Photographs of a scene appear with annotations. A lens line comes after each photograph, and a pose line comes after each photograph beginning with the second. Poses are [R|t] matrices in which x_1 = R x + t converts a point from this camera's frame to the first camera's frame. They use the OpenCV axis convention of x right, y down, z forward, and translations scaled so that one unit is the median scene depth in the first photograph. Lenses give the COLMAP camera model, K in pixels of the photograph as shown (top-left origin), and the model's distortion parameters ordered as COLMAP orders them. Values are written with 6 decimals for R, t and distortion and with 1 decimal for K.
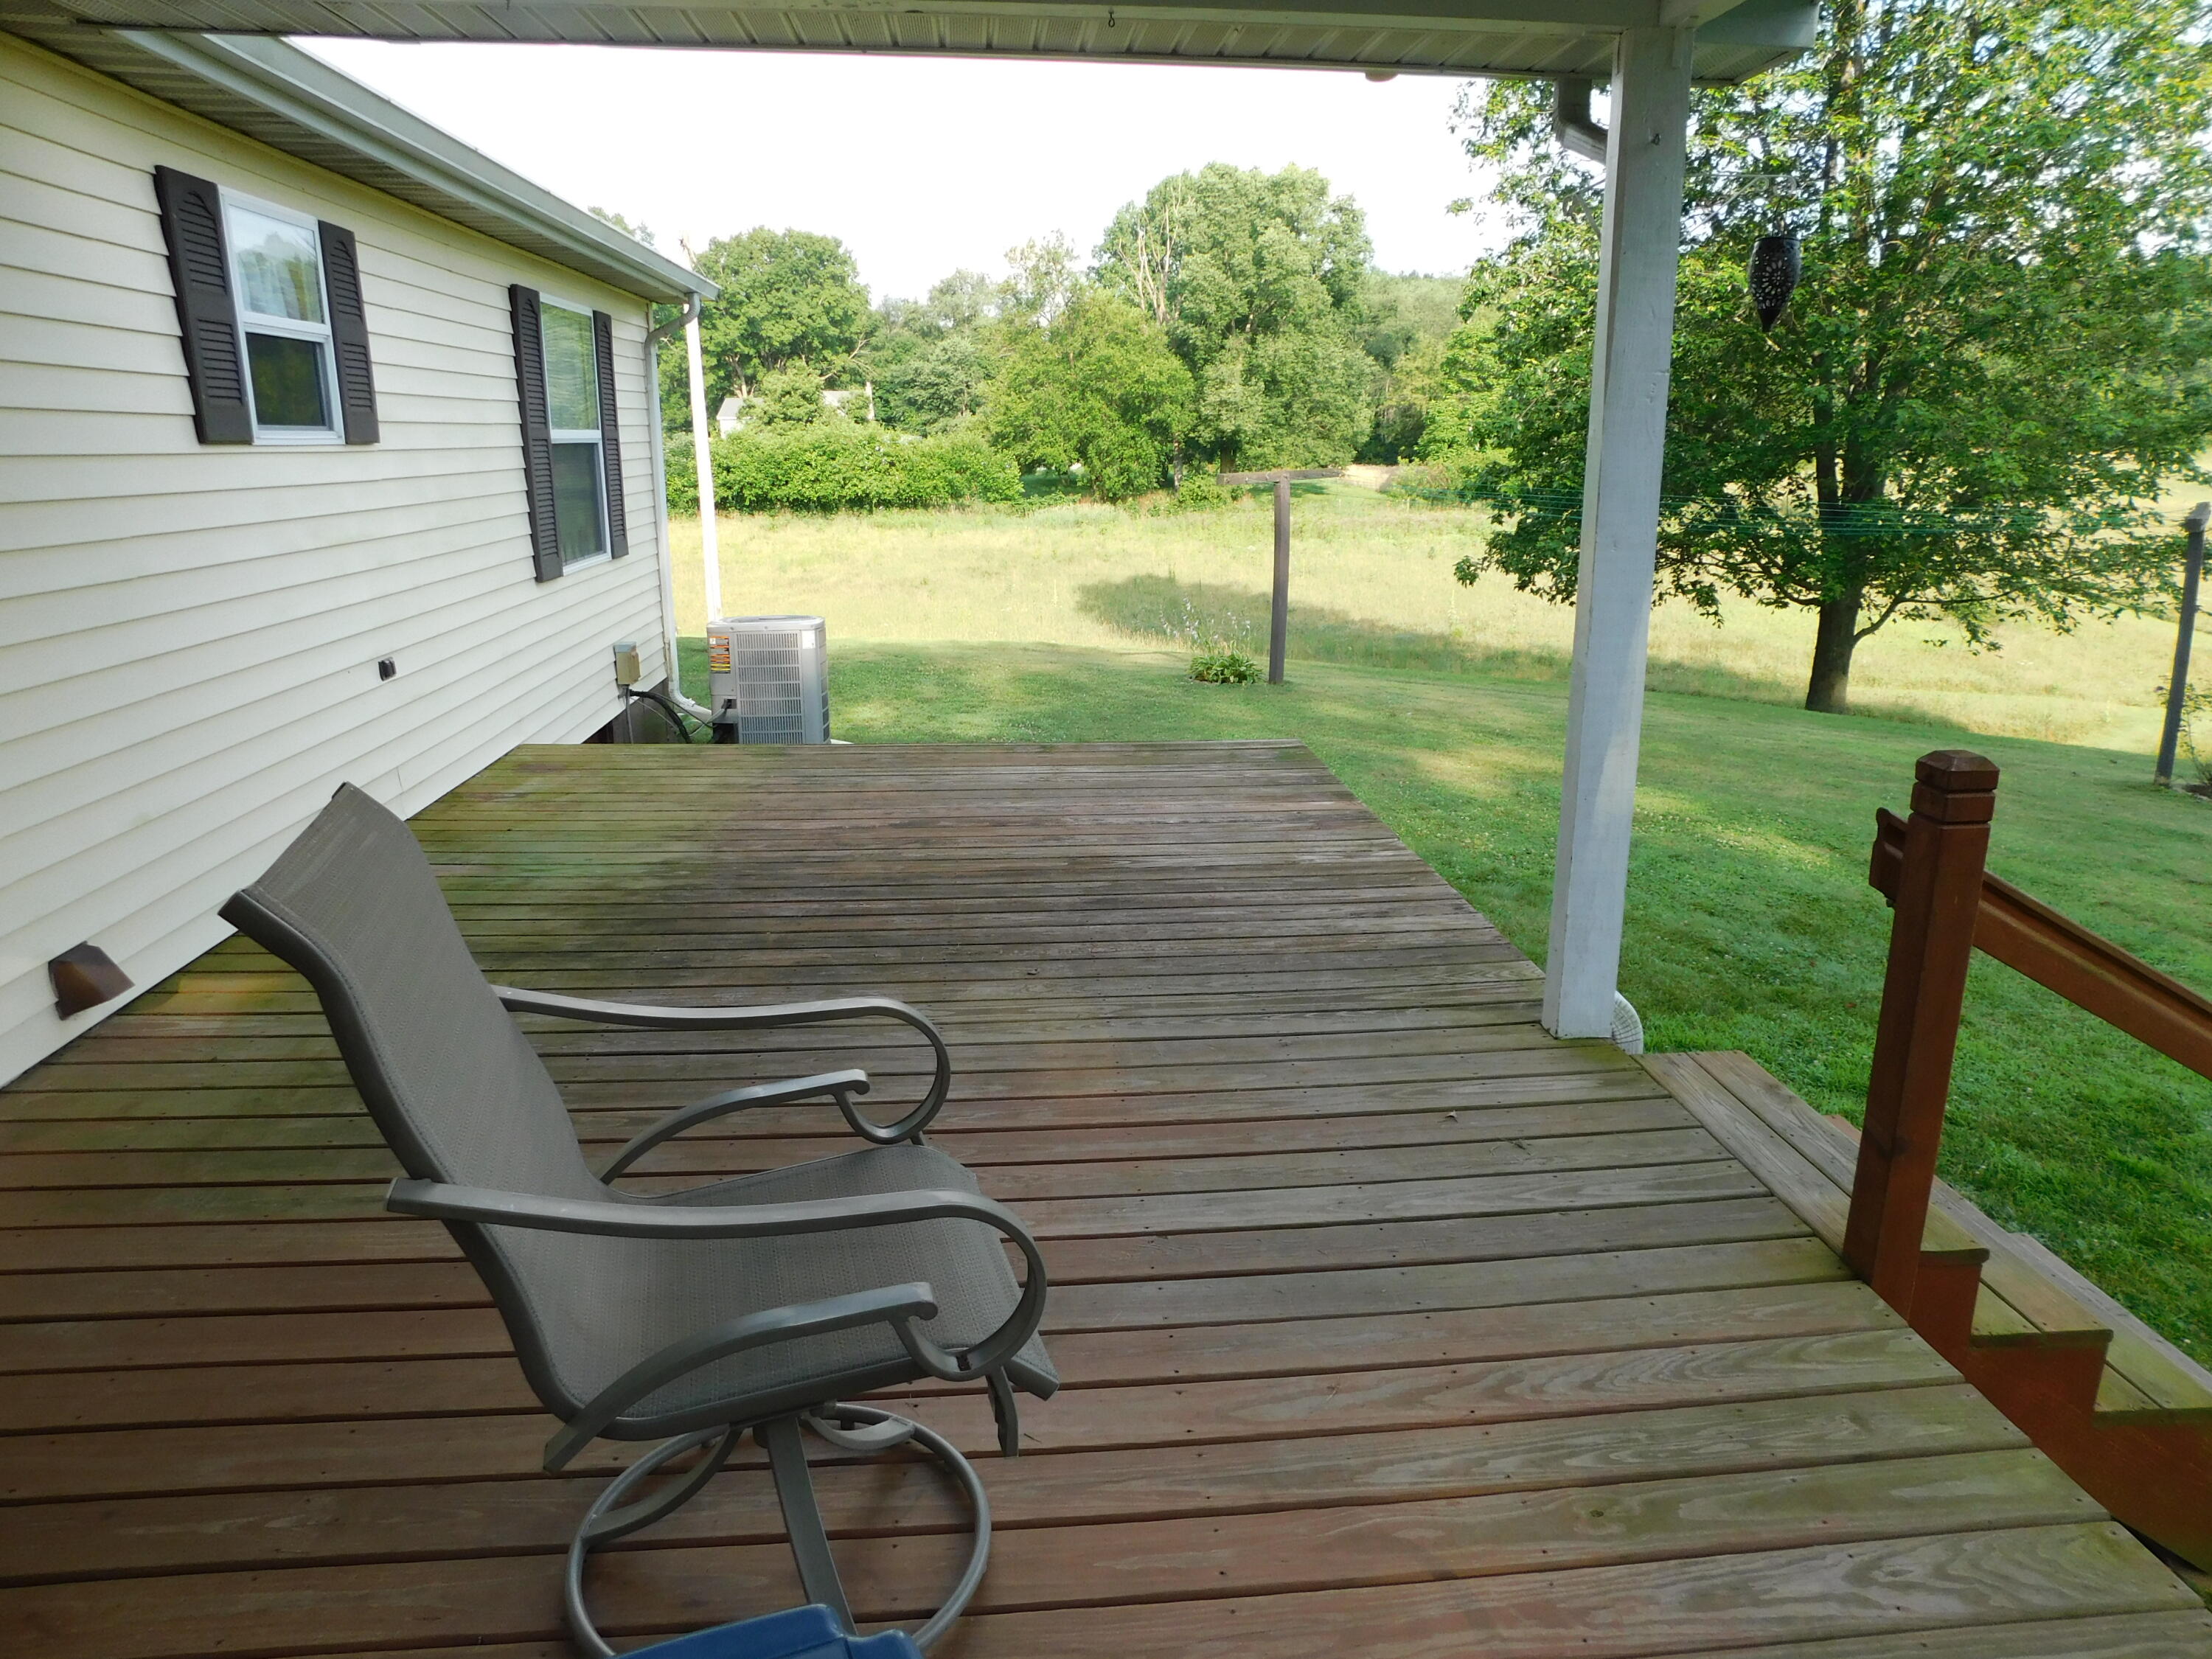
lens RADIAL K [[1449.3, 0, 1106.0], [0, 1449.3, 829.5], [0, 0, 1]] dist [-0.073731, 0.049846]
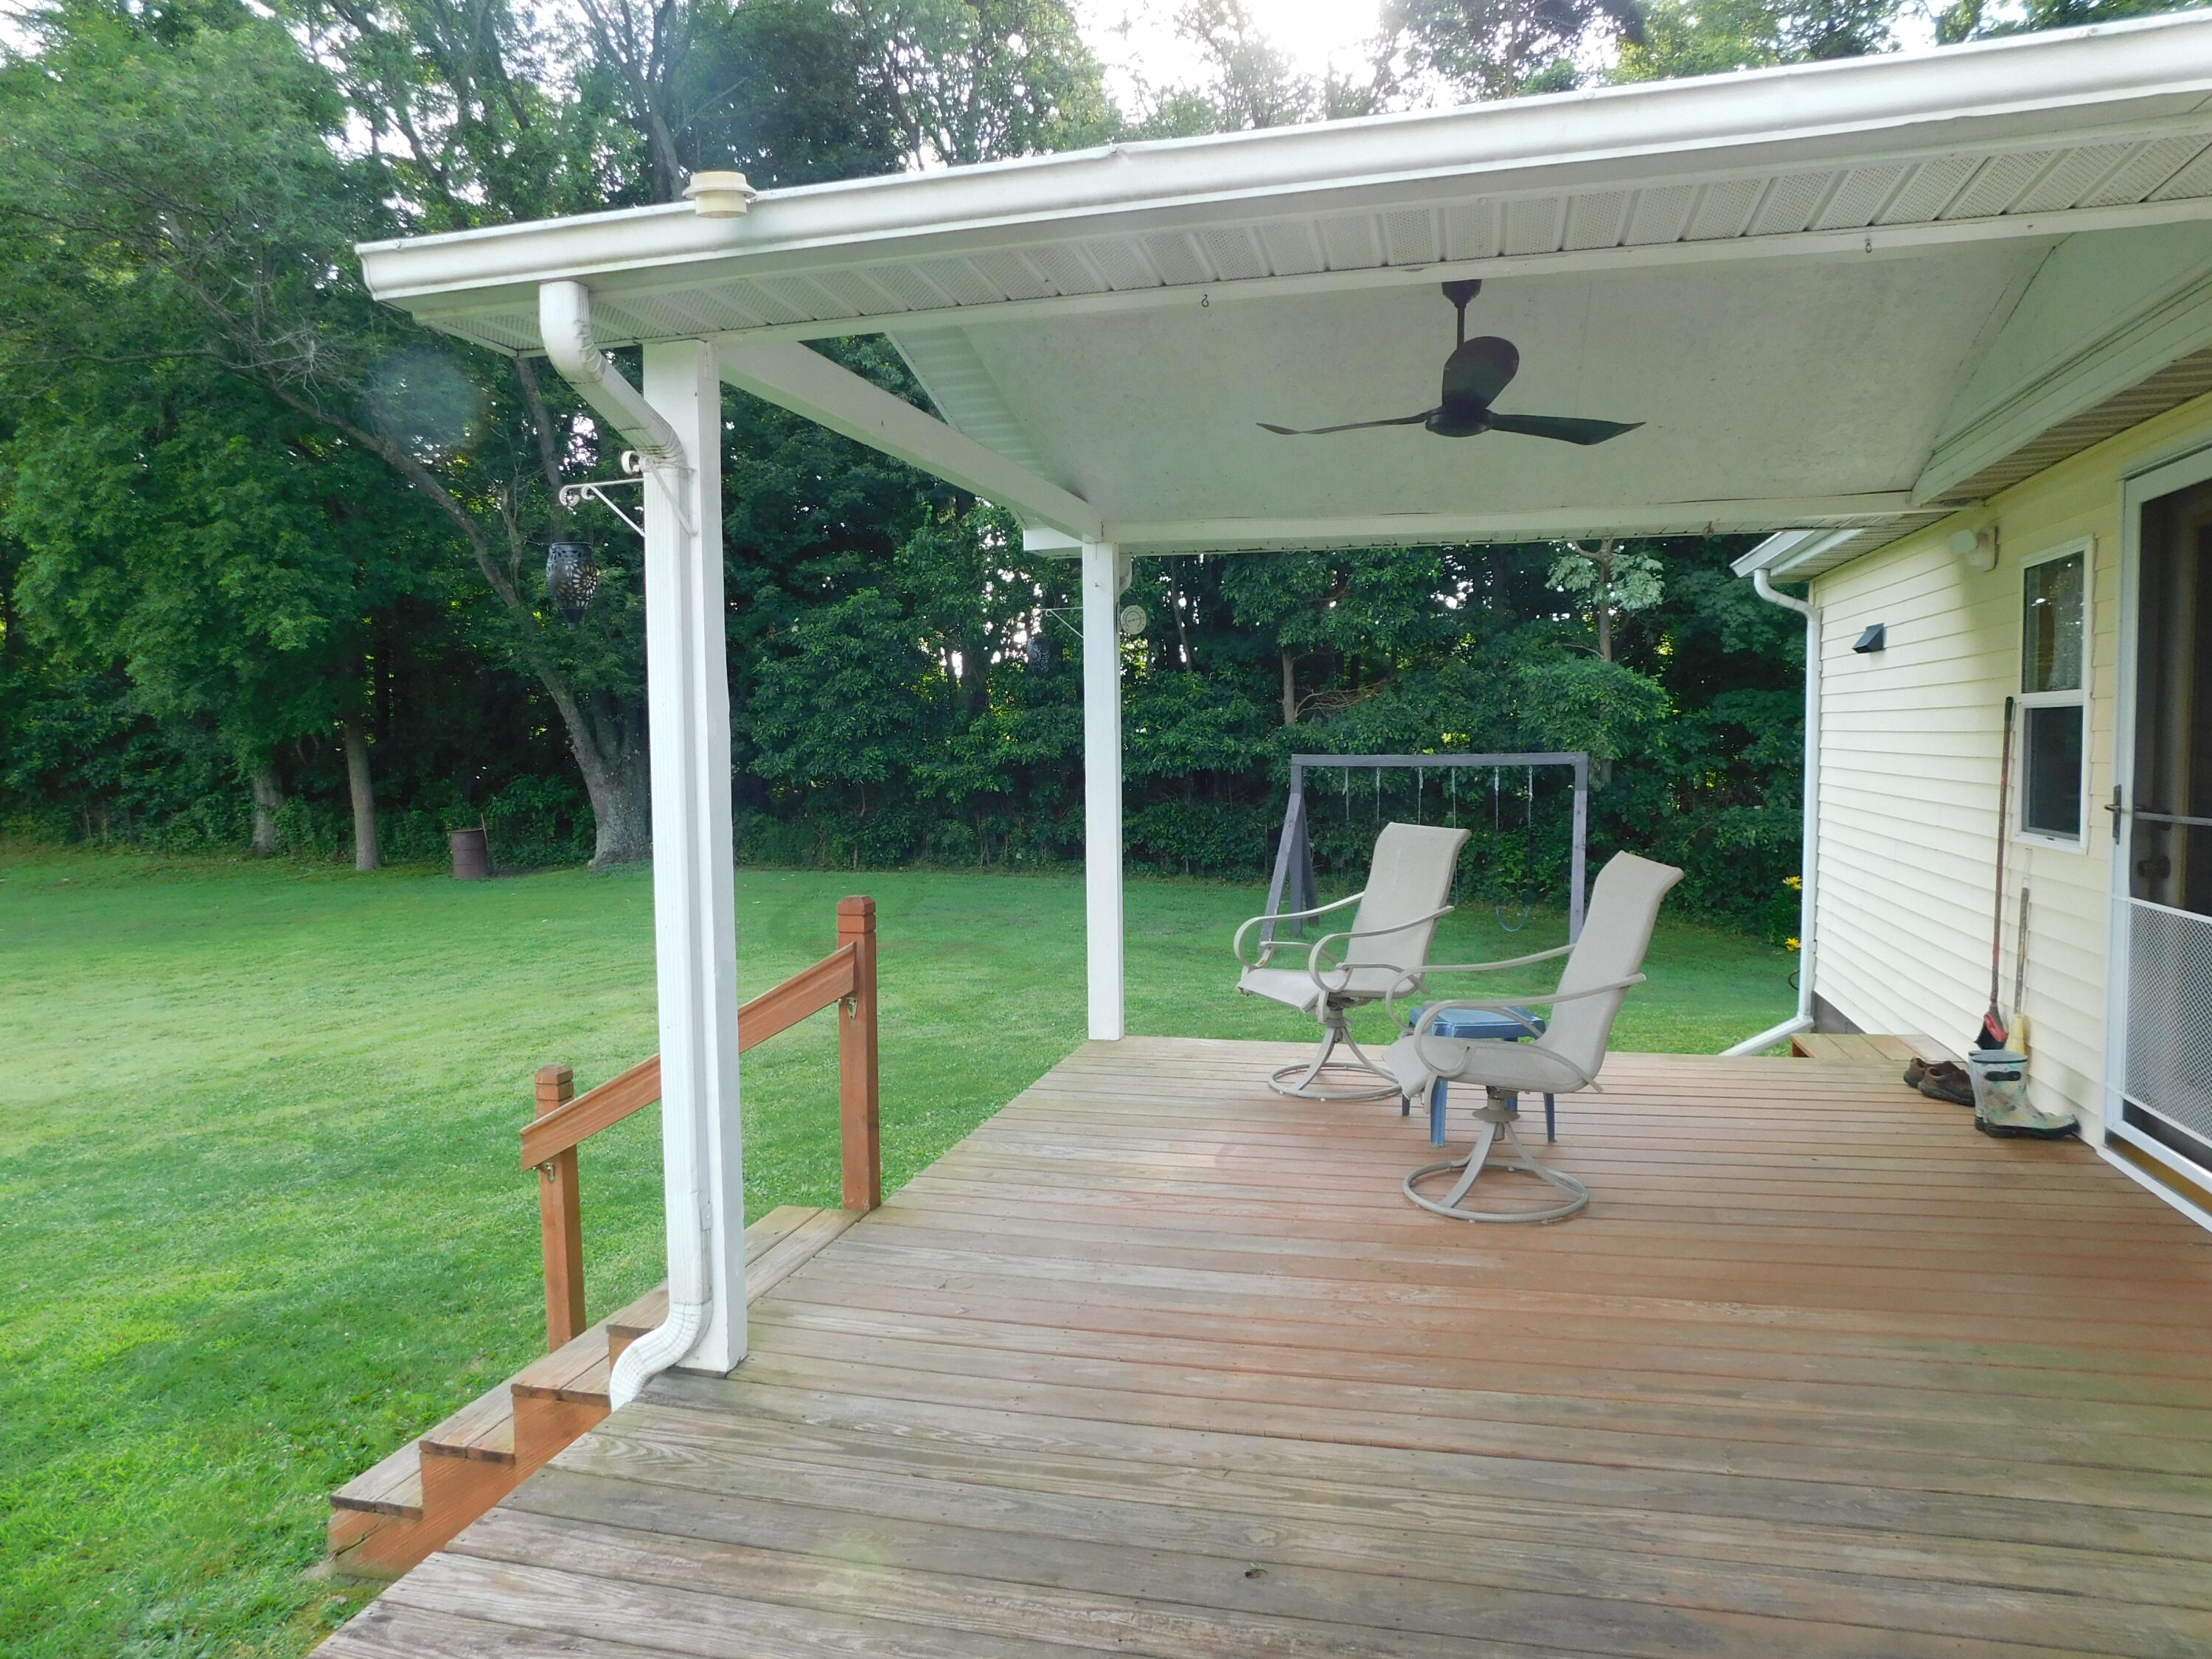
lens RADIAL K [[1449.3, 0, 1106.0], [0, 1449.3, 829.5], [0, 0, 1]] dist [-0.073731, 0.049846]
pose [[-0.942547, -0.002207, 0.334067, -0.318214], [0.106405, 0.945916, 0.306464, -0.643593], [-0.316676, 0.324403, -0.891336, 2.419052]]
